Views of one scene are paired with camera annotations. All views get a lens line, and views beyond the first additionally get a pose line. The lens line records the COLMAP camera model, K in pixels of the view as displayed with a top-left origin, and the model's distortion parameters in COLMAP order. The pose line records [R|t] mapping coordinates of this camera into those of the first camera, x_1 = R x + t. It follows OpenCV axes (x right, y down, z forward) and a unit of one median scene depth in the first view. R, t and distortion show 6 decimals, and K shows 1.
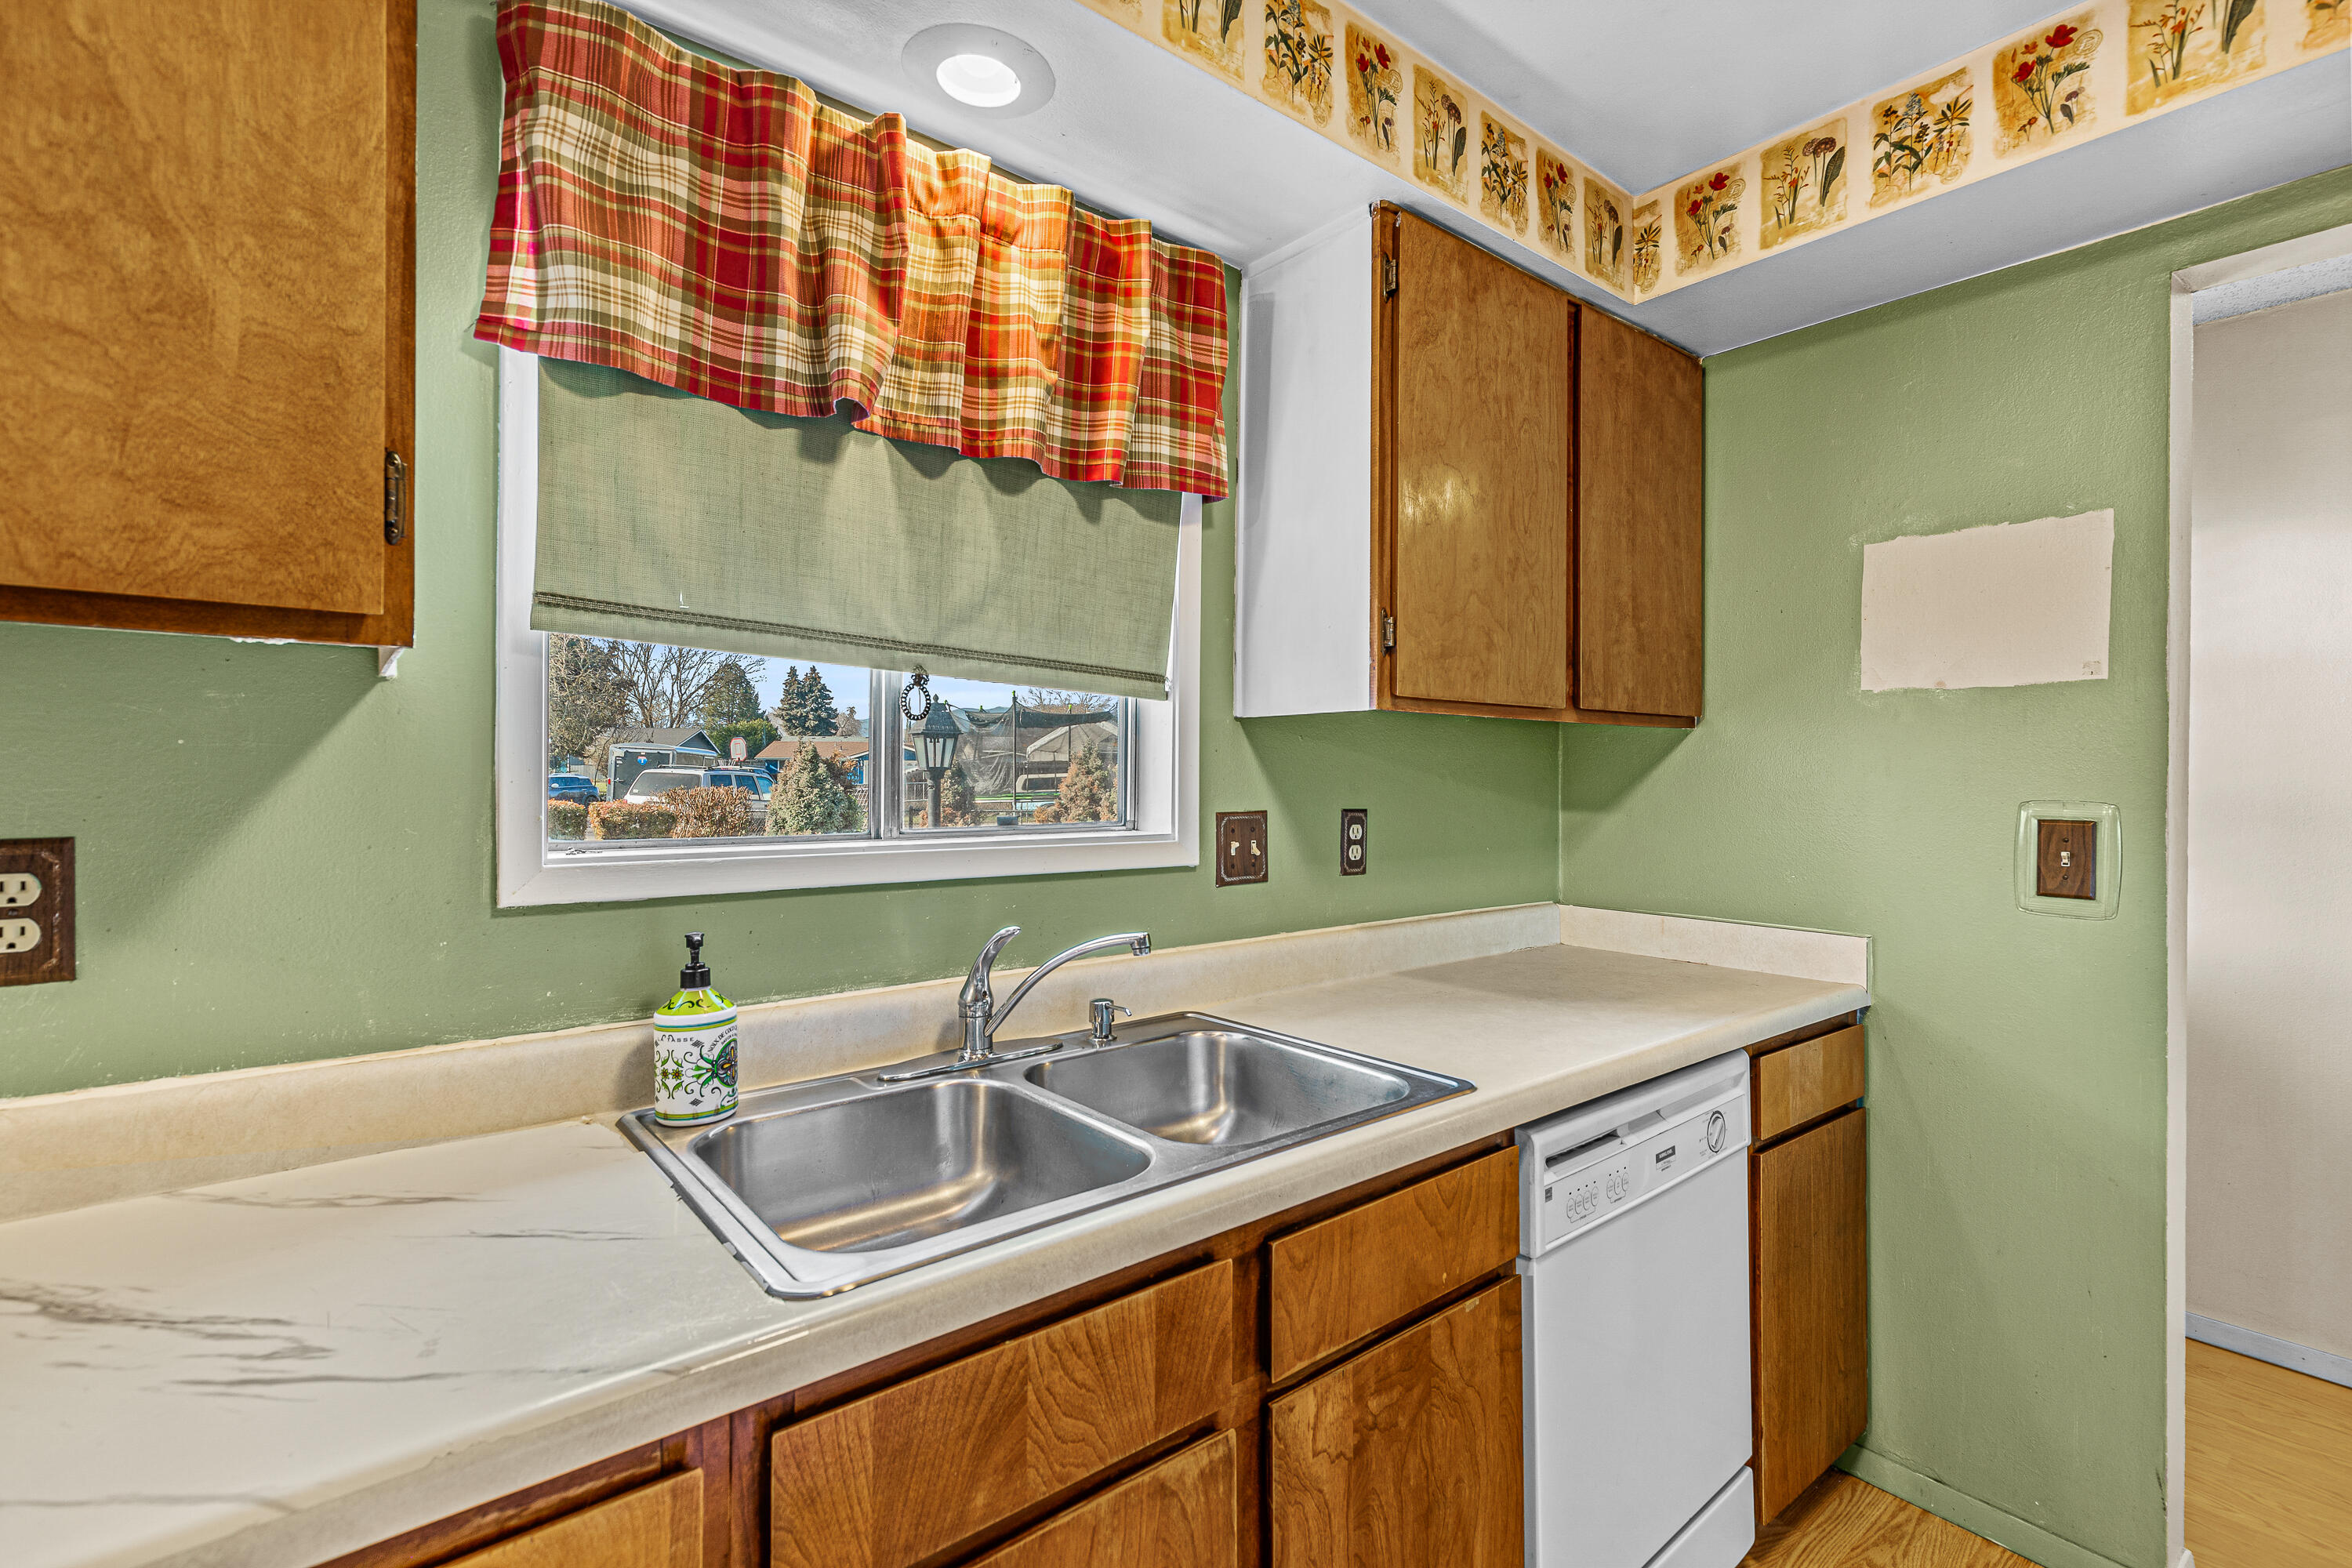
lens RADIAL K [[1085.5, 0, 1162.5], [0, 1085.5, 772.0], [0, 0, 1]] dist [0.009241, -0.002858]
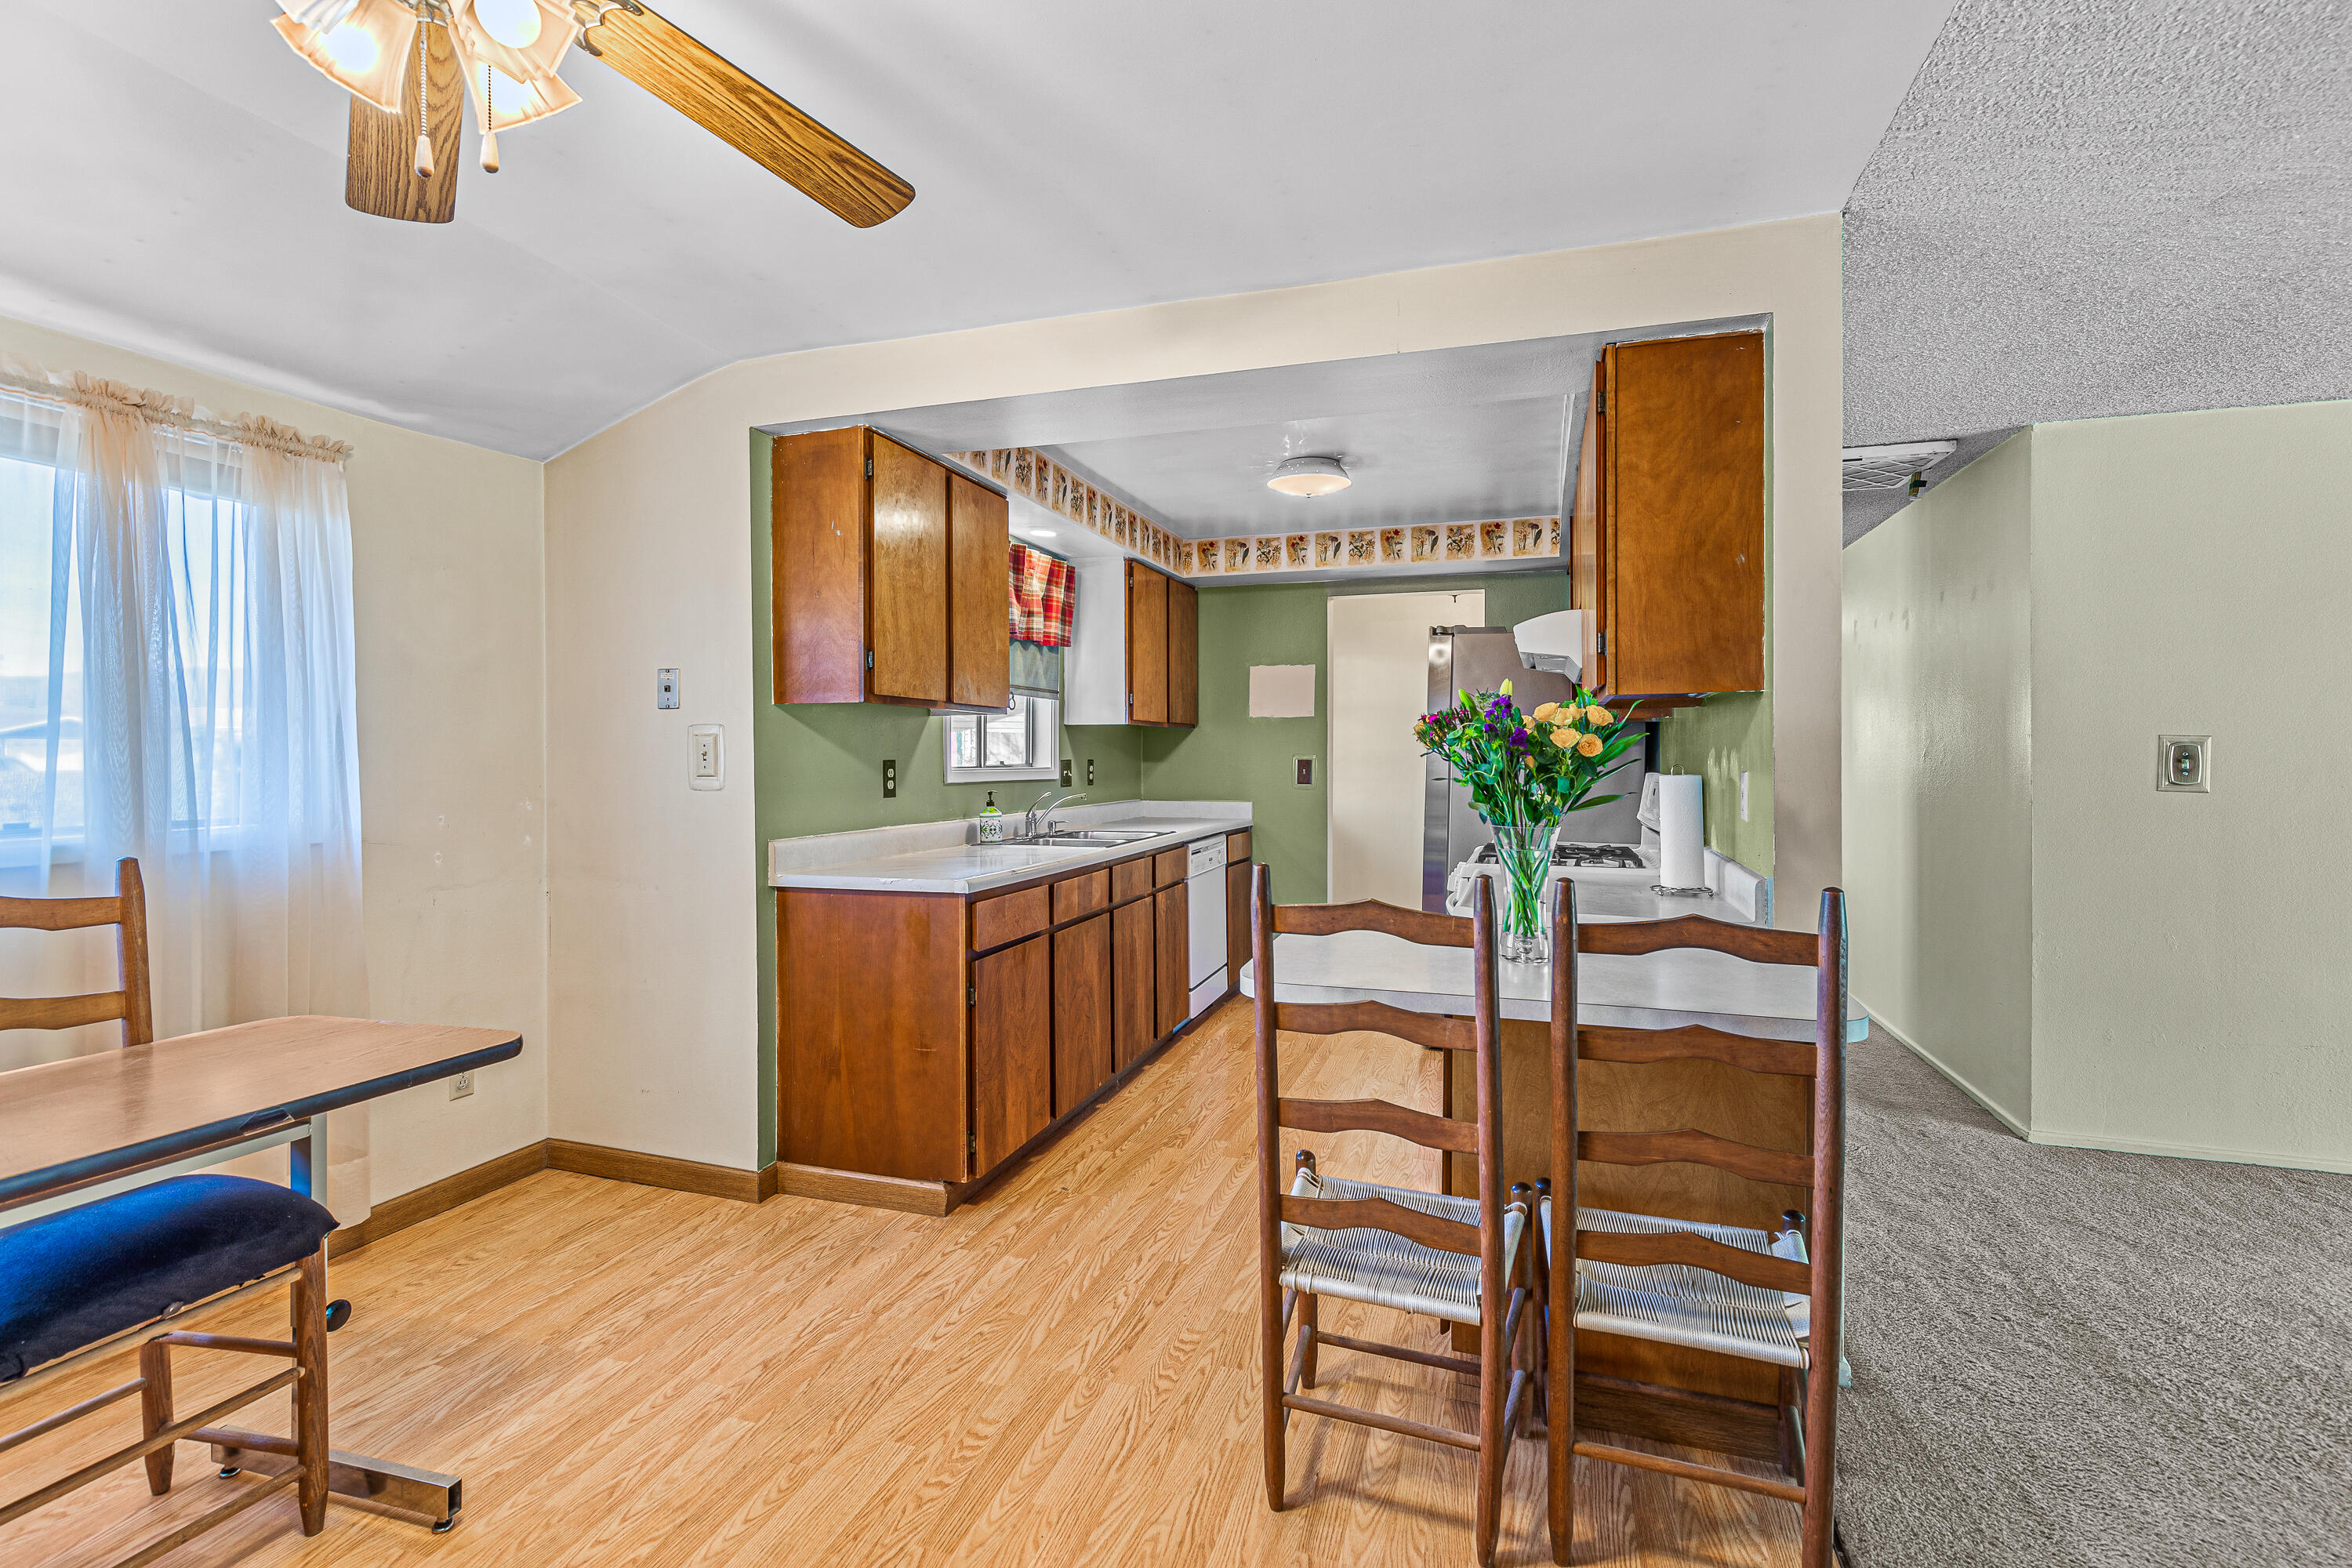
lens RADIAL K [[1085.5, 0, 1192.4], [0, 1085.5, 757.4], [0, 0, 1]] dist [0.009241, -0.002858]
pose [[0.837130, -0.006000, 0.546971, -1.223114], [0.004960, 0.999982, 0.003377, 0.024882], [-0.546982, -0.000114, 0.837145, -1.529263]]
